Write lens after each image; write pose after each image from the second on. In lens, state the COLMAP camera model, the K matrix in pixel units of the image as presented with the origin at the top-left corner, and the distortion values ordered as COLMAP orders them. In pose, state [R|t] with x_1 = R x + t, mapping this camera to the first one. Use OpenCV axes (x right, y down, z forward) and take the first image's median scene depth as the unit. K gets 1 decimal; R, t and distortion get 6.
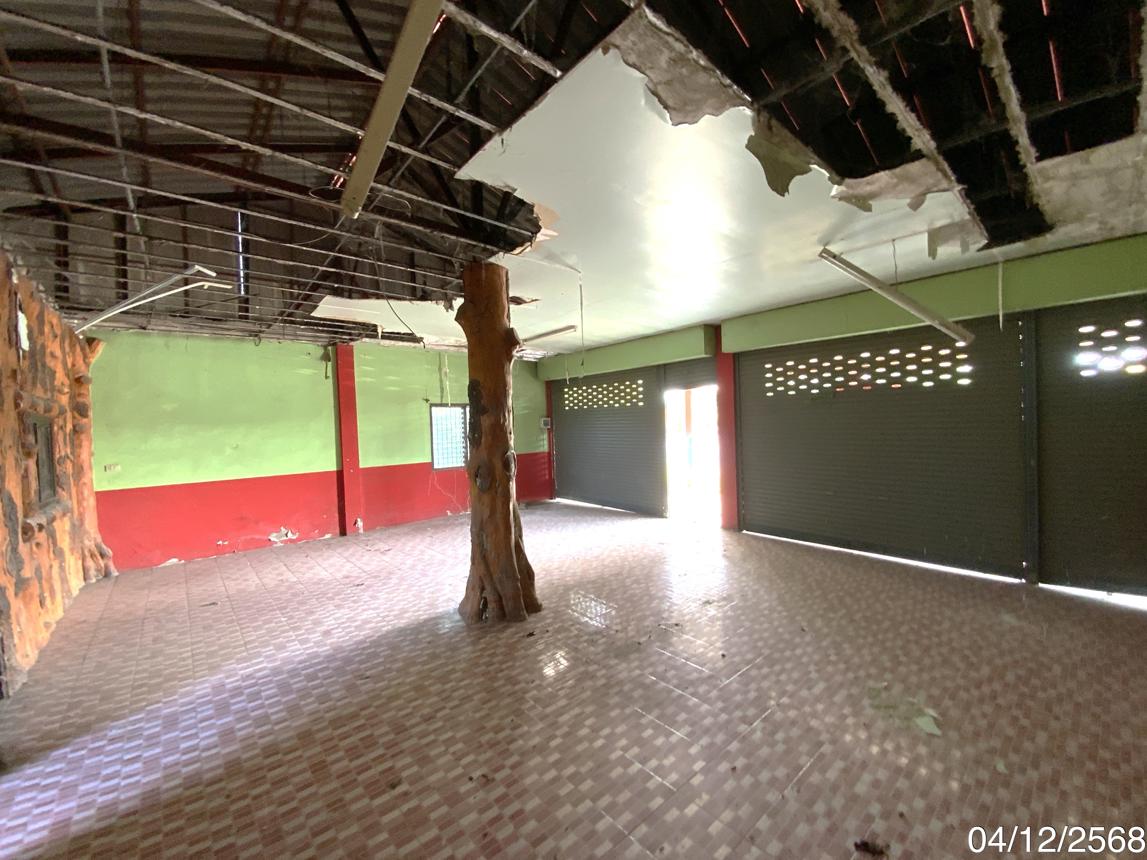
lens RADIAL K [[453.0, 0, 573.5], [0, 453.0, 430.0], [0, 0, 1]] dist [0.028141, -0.024056]
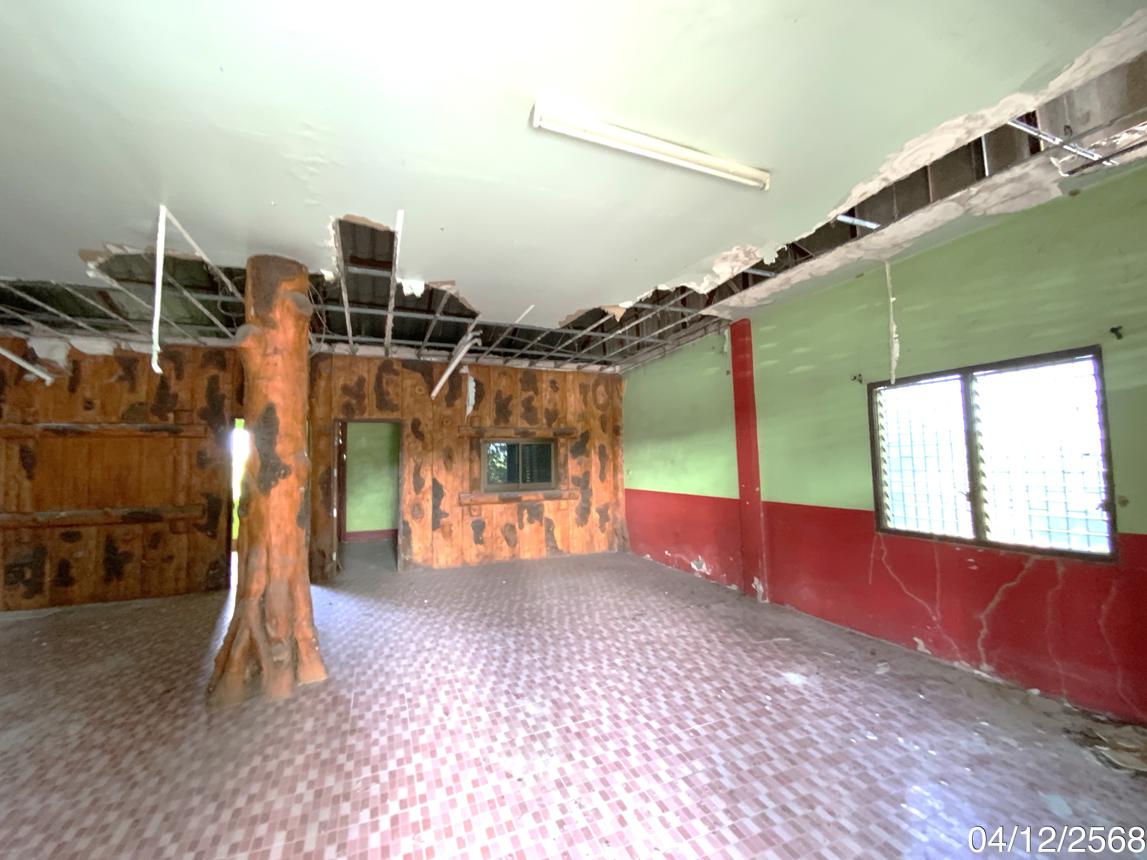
lens RADIAL K [[453.0, 0, 573.5], [0, 453.0, 430.0], [0, 0, 1]] dist [0.028141, -0.024056]
pose [[-0.304211, -0.030945, -0.952102, 0.307119], [0.011608, 0.999278, -0.036188, 0.003938], [0.952534, -0.022061, -0.303632, 1.221358]]
